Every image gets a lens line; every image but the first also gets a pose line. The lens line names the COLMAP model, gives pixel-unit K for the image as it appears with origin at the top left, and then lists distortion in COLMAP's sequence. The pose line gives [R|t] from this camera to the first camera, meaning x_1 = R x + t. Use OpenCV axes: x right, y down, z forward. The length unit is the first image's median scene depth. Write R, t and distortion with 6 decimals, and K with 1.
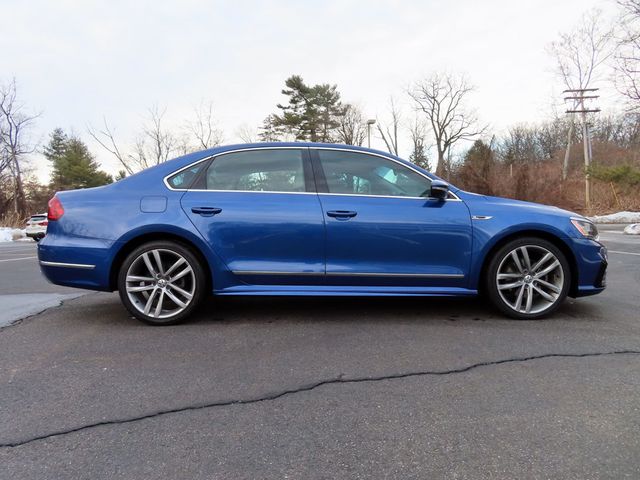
lens RADIAL K [[454.0, 0, 318.0], [0, 454.0, 242.2], [0, 0, 1]] dist [-0.005995, 0.004578]
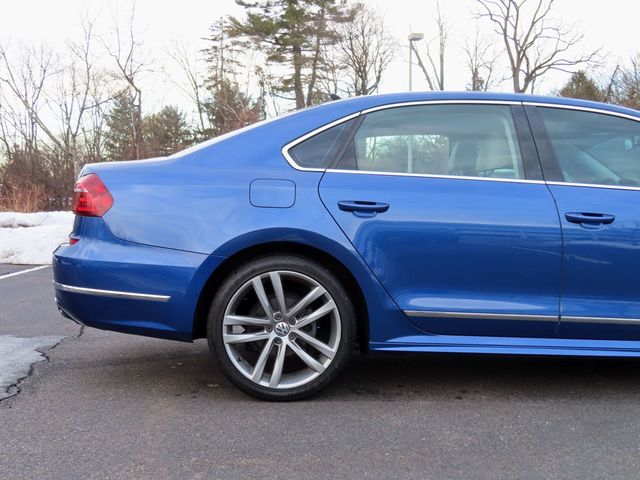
lens RADIAL K [[793.7, 0, 320.0], [0, 793.7, 240.0], [0, 0, 1]] dist [0.001967, 0.015308]
pose [[0.999005, 0.024432, 0.037319, -0.335280], [-0.024372, 0.999701, -0.002072, -0.022776], [-0.037358, 0.001161, 0.999301, -0.023589]]
